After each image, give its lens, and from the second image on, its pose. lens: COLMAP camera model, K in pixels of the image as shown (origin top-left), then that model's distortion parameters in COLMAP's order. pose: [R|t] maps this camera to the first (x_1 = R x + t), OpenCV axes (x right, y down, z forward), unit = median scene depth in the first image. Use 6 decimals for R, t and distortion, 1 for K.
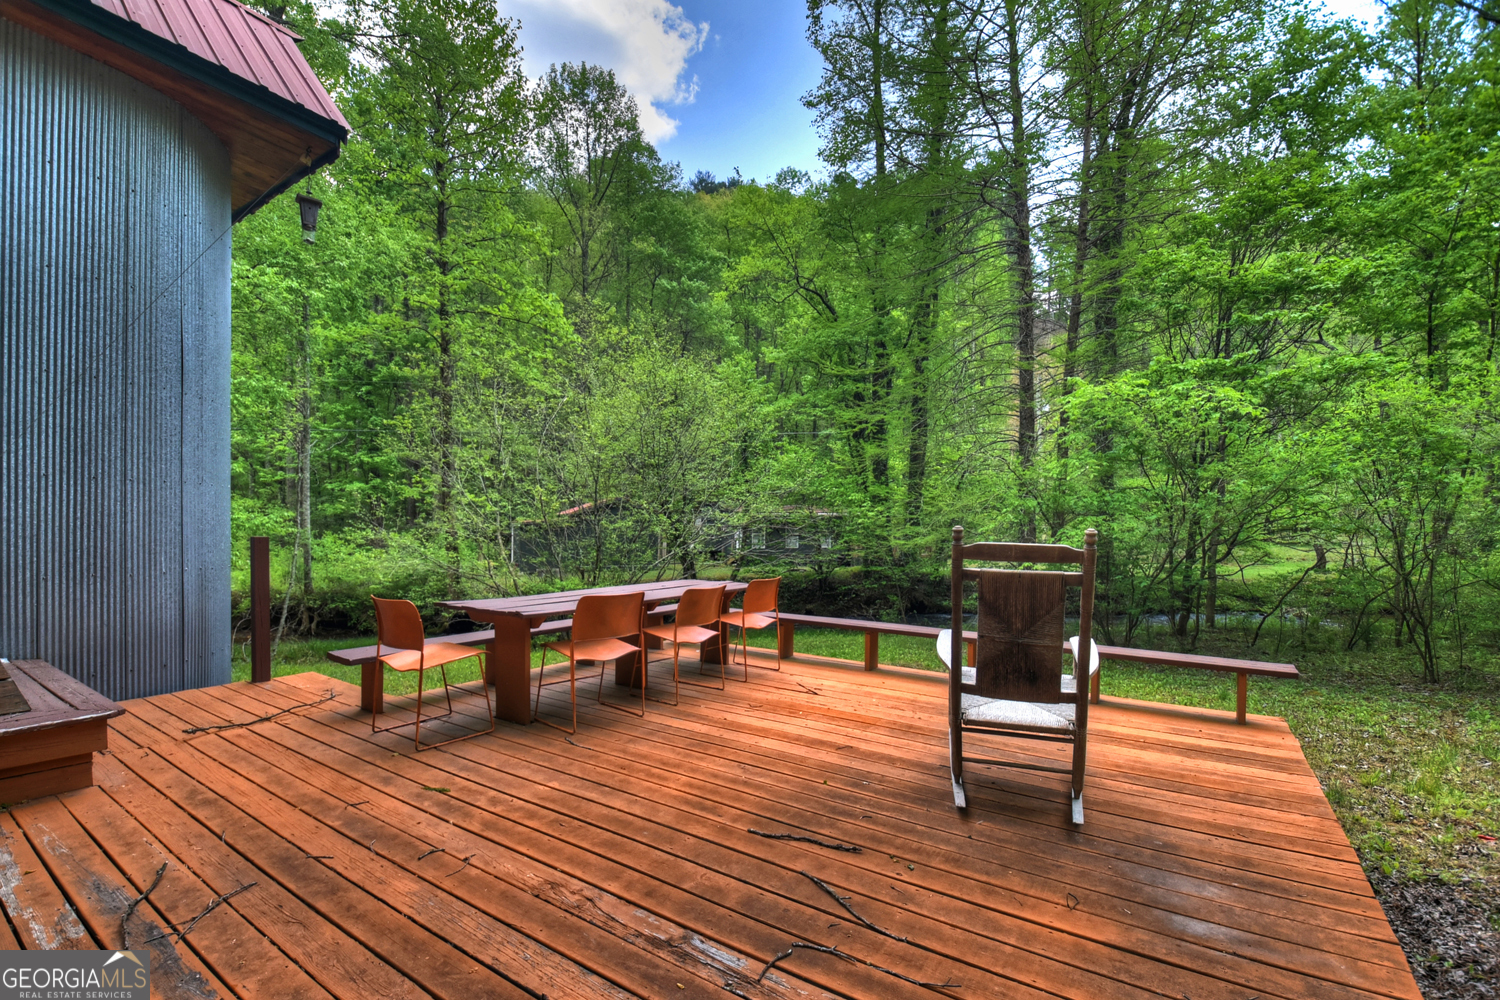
lens RADIAL K [[657.7, 0, 750.3], [0, 657.7, 523.5], [0, 0, 1]] dist [0.016449, -0.027740]
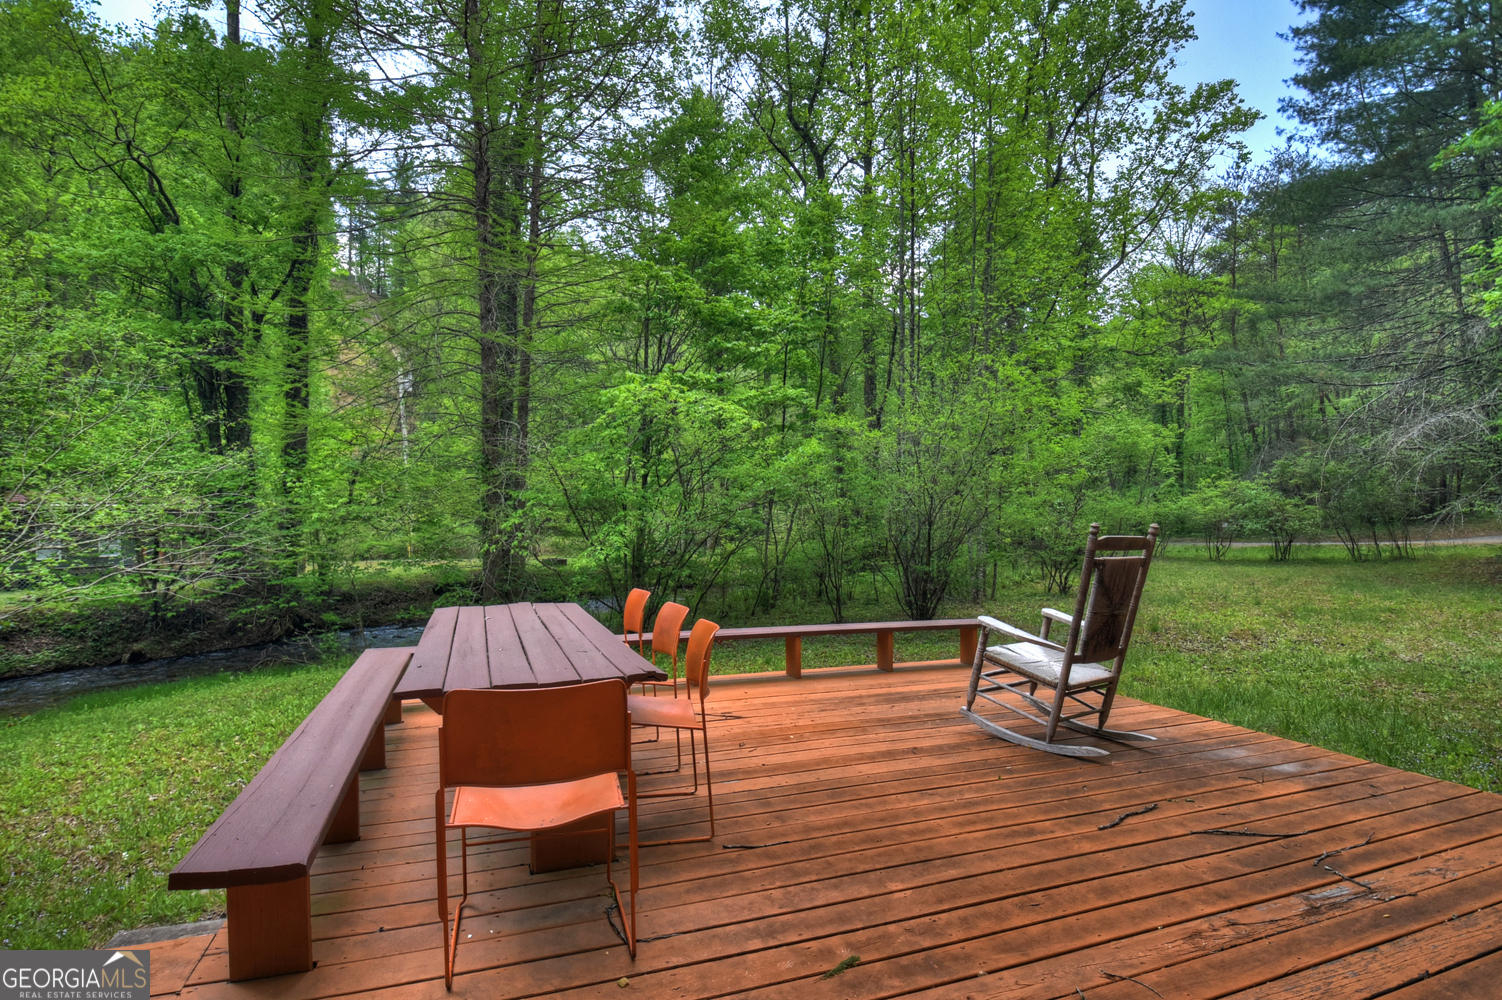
lens RADIAL K [[735.0, 0, 748.6], [0, 735.0, 509.0], [0, 0, 1]] dist [0.017547, -0.029255]
pose [[0.601954, 0.001837, 0.798529, -0.161374], [0.005877, 0.999960, -0.006731, -0.001914], [-0.798509, 0.008745, 0.601919, 0.099274]]
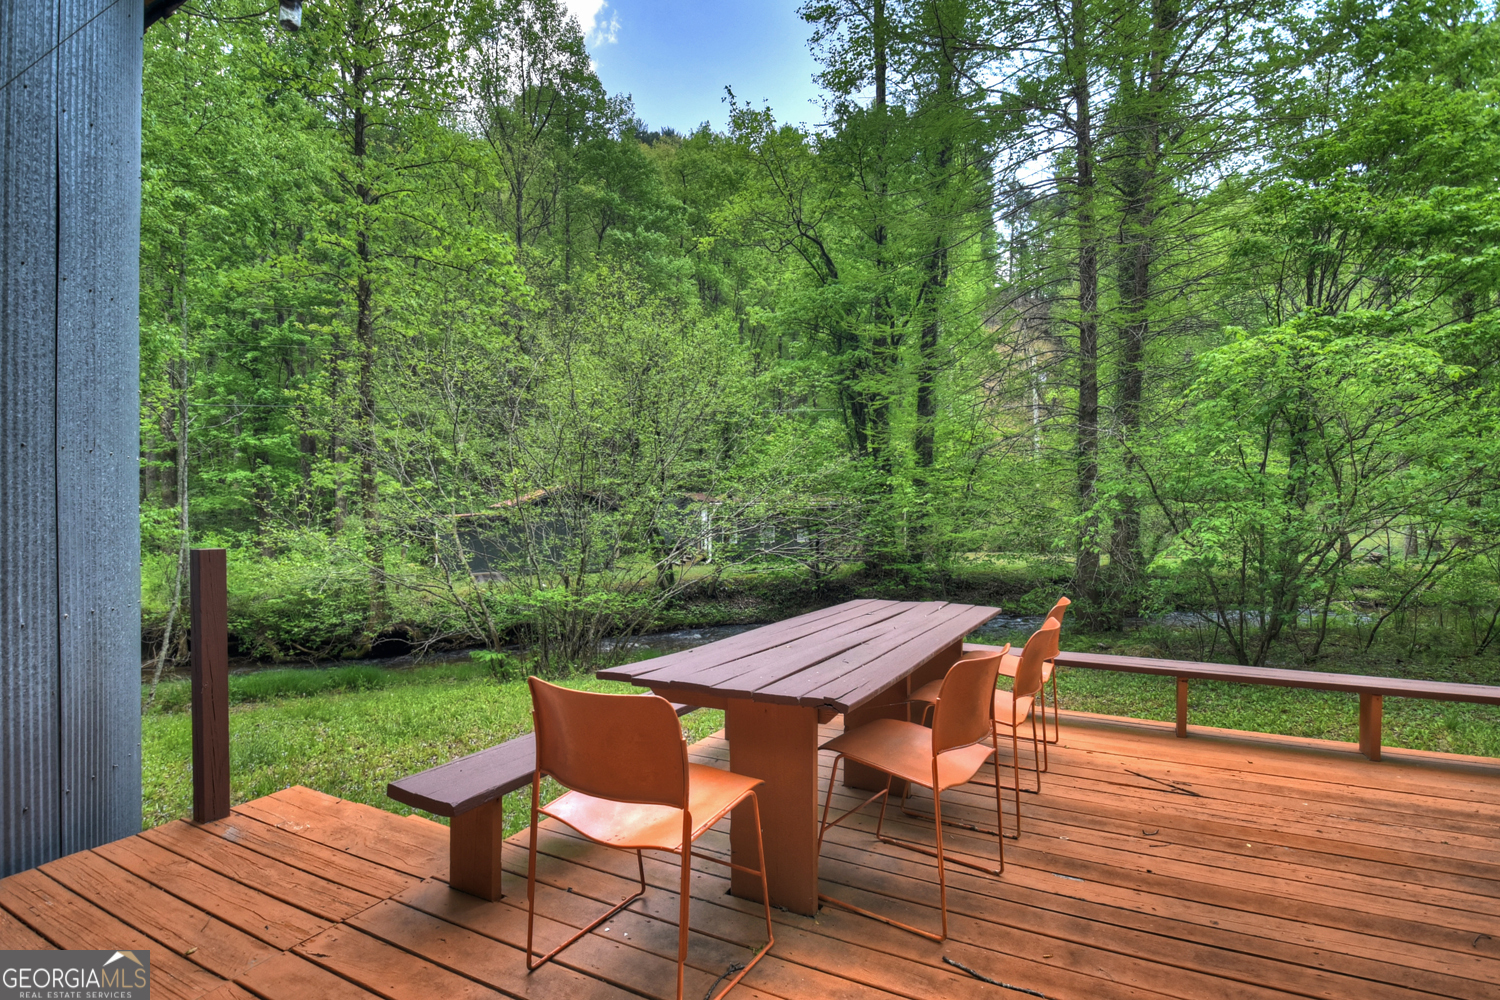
lens RADIAL K [[734.1, 0, 747.6], [0, 734.1, 508.9], [0, 0, 1]] dist [0.017547, -0.029255]
pose [[0.996784, -0.010811, 0.079407, -0.086548], [0.011494, 0.999901, -0.008151, 0.000048], [-0.079311, 0.009038, 0.996809, 0.088802]]
